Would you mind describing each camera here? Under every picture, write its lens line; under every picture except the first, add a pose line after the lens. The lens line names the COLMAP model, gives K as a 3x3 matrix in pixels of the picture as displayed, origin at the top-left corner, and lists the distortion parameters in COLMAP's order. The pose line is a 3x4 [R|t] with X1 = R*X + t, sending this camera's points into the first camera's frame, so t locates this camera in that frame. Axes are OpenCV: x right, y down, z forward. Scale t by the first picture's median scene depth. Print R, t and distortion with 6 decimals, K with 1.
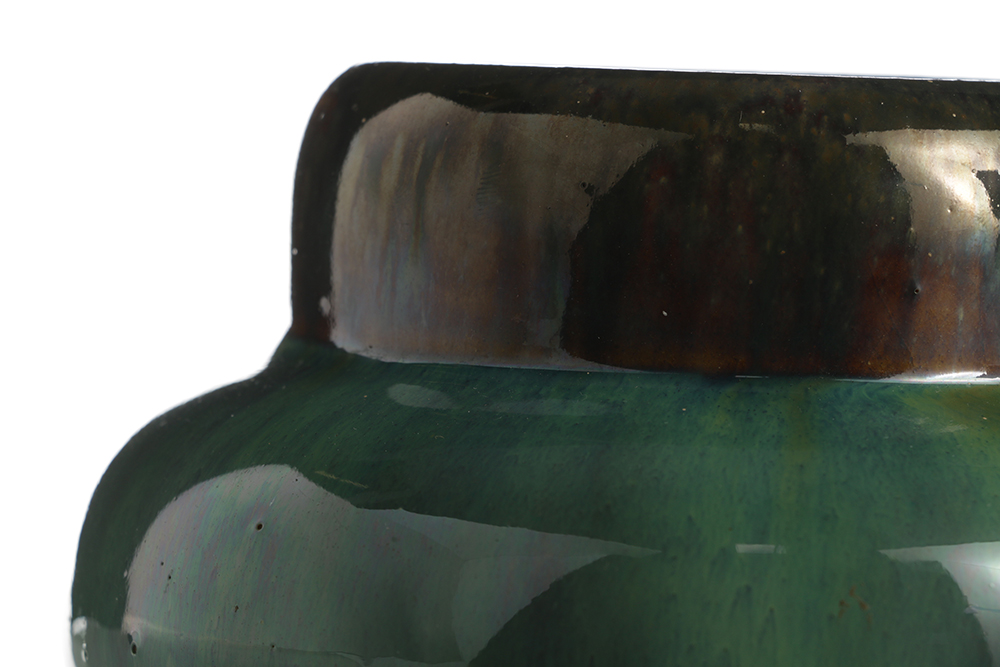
lens RADIAL K [[5163.6, 0, 500.0], [0, 5163.6, 333.5], [0, 0, 1]] dist [0.566172, 7.586649]
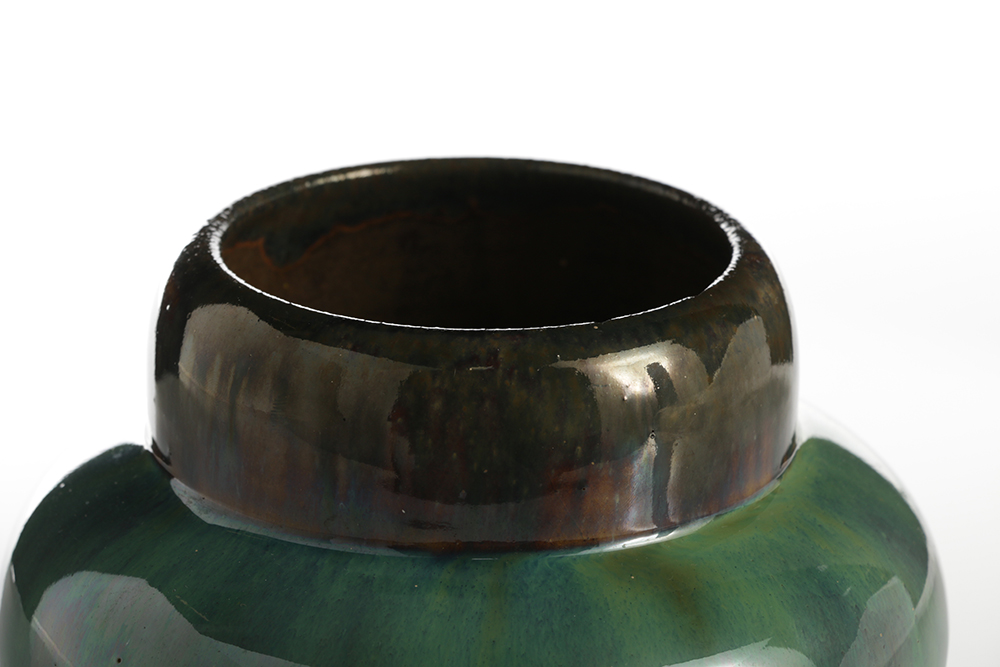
lens RADIAL K [[5163.6, 0, 500.0], [0, 5163.6, 333.5], [0, 0, 1]] dist [0.566172, 7.586649]
pose [[0.999309, -0.012339, -0.035073, 0.107888], [0.020330, 0.971156, 0.237577, -0.383351], [0.031130, -0.238126, 0.970735, -0.347862]]
